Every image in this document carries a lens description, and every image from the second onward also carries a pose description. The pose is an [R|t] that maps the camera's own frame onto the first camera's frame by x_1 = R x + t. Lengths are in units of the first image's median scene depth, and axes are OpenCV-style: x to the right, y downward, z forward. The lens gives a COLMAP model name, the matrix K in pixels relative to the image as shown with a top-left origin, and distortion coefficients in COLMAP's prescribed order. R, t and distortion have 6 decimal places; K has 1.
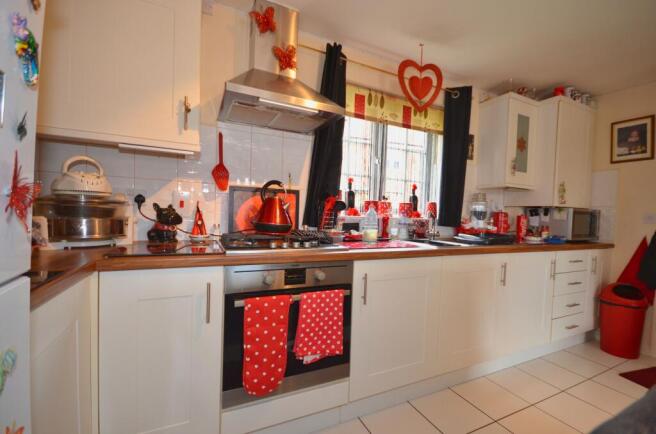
lens RADIAL K [[287.0, 0, 334.2], [0, 287.0, 220.6], [0, 0, 1]] dist [0.021009, -0.017687]
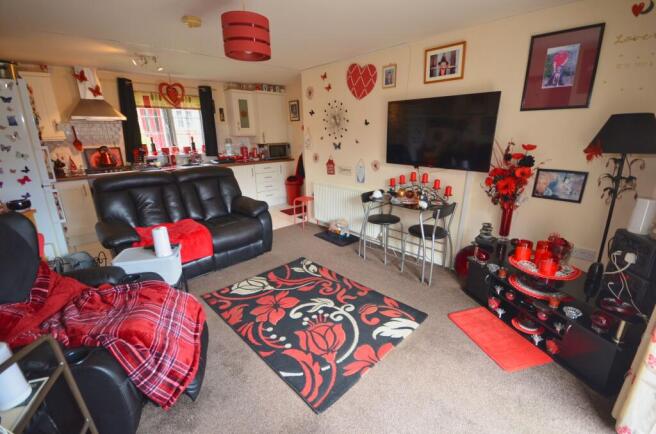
lens RADIAL K [[287.0, 0, 334.2], [0, 287.0, 220.6], [0, 0, 1]] dist [0.021009, -0.017687]
pose [[0.953091, -0.128467, 0.274071, 0.702456], [0.046715, 0.957045, 0.286150, -0.105468], [-0.299059, -0.259924, 0.918152, -1.565973]]
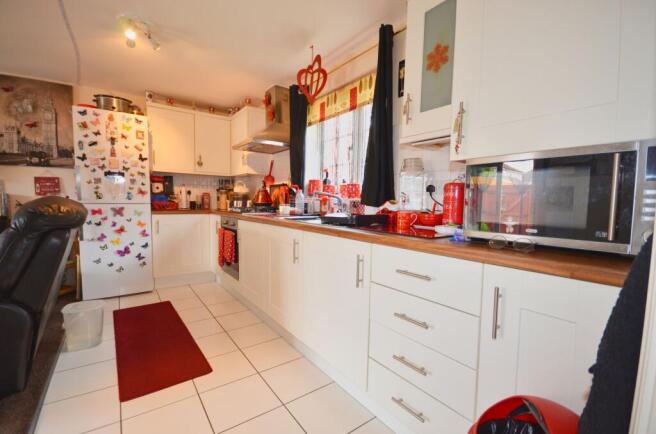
lens RADIAL K [[287.0, 0, 334.2], [0, 287.0, 220.6], [0, 0, 1]] dist [0.021009, -0.017687]
pose [[0.180993, 0.033708, -0.982907, 1.358384], [-0.038154, 0.998901, 0.027231, 0.046436], [0.982744, 0.032573, 0.182080, 0.830319]]
